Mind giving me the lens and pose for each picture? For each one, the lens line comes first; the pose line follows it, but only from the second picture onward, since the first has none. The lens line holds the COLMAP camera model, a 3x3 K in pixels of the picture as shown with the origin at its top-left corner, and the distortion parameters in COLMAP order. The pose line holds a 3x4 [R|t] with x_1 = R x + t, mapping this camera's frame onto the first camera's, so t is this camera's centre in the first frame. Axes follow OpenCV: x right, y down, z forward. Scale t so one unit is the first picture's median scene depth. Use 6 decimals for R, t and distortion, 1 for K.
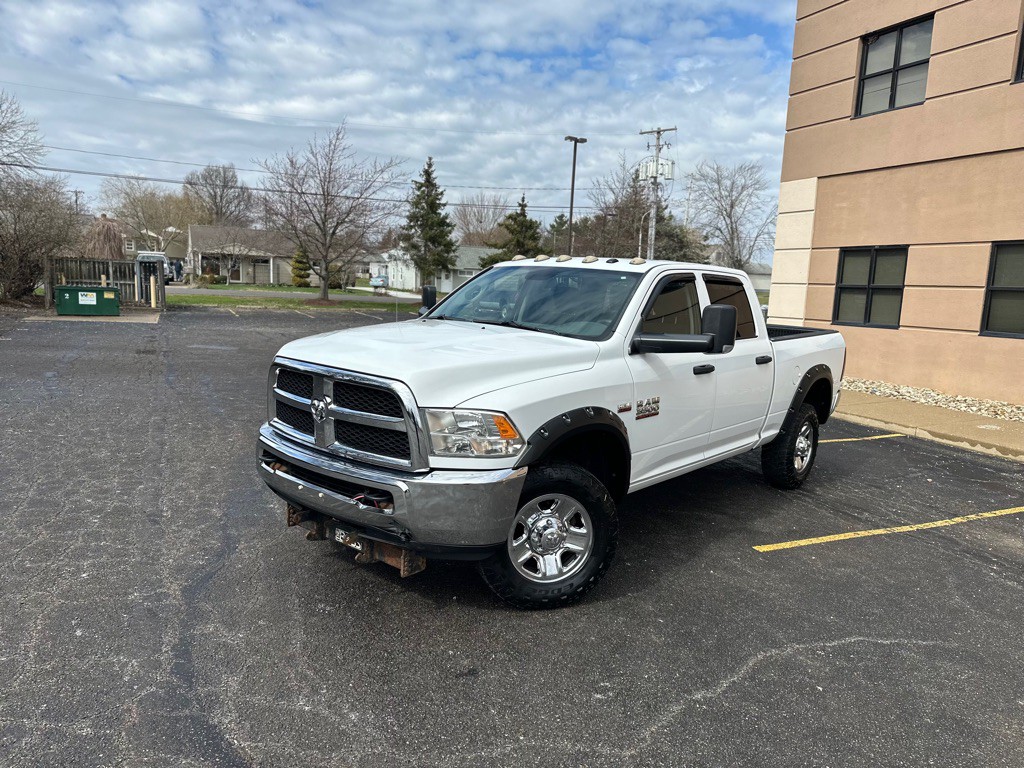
lens RADIAL K [[692.5, 0, 515.5], [0, 692.5, 388.1], [0, 0, 1]] dist [0.025121, -0.026617]
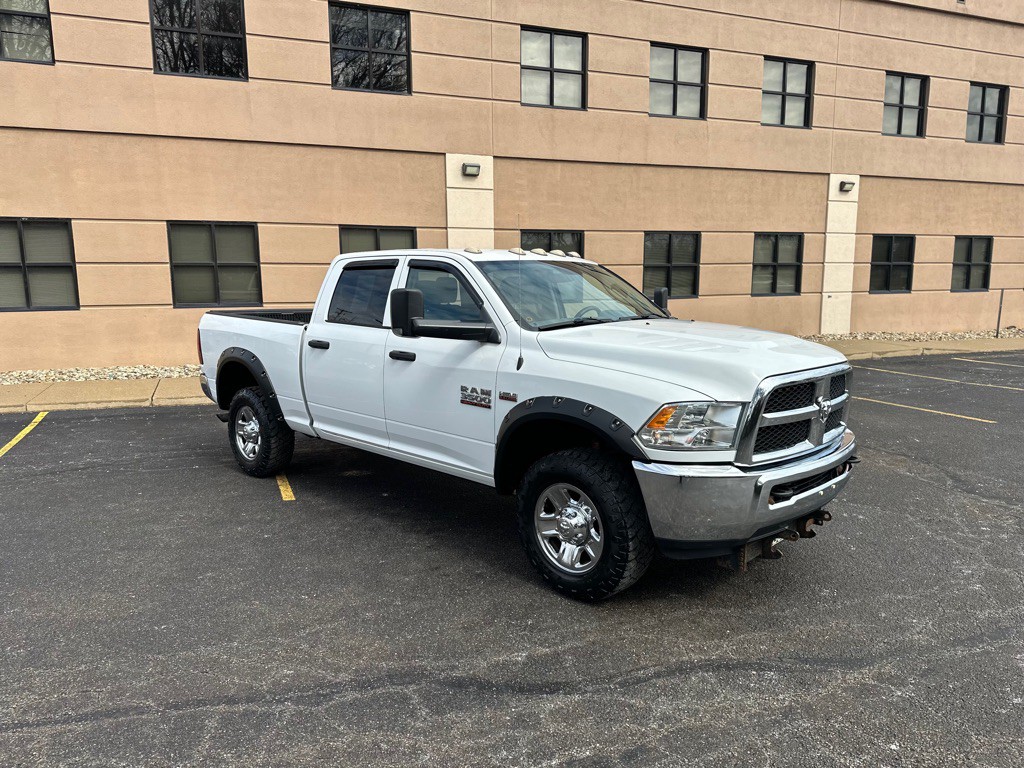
lens RADIAL K [[722.5, 0, 486.4], [0, 722.5, 382.6], [0, 0, 1]] dist [0.046494, -0.055324]
pose [[0.106538, -0.183119, 0.977301, -0.729560], [0.154612, 0.973990, 0.165644, -0.136953], [-0.982214, 0.133455, 0.132080, 0.714559]]
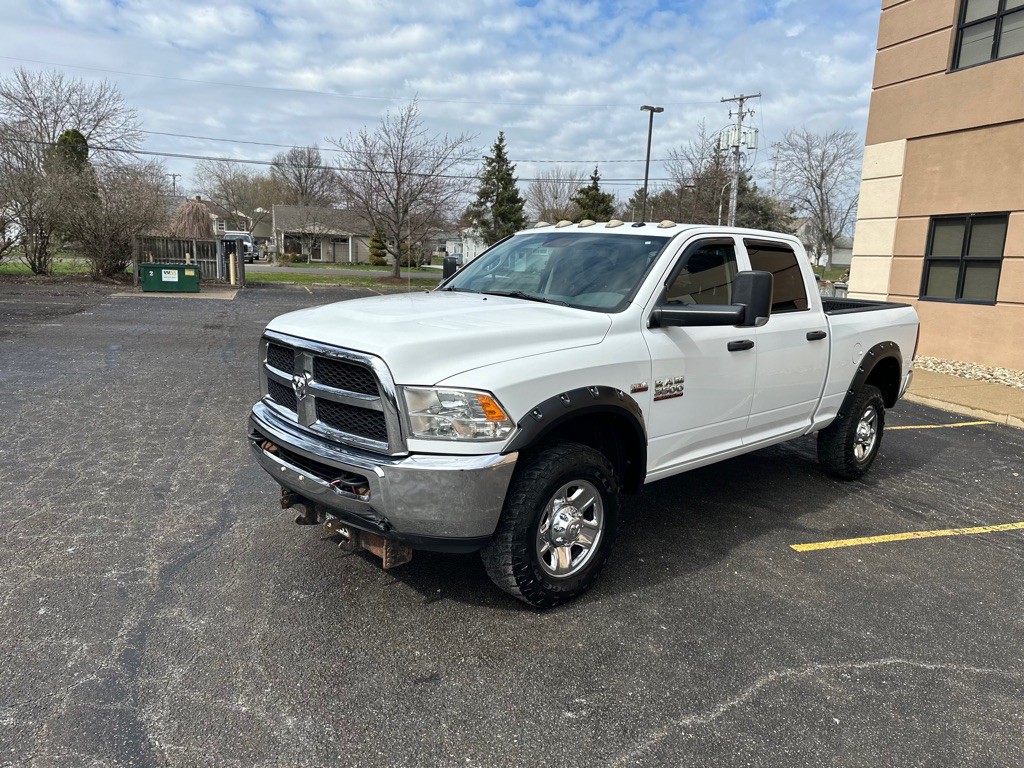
lens RADIAL K [[692.5, 0, 515.5], [0, 692.5, 388.1], [0, 0, 1]] dist [0.025121, -0.026617]
pose [[0.993957, 0.014773, -0.108776, 0.062250], [-0.011345, 0.999421, 0.032073, 0.001332], [0.109187, -0.030646, 0.993549, 0.058159]]
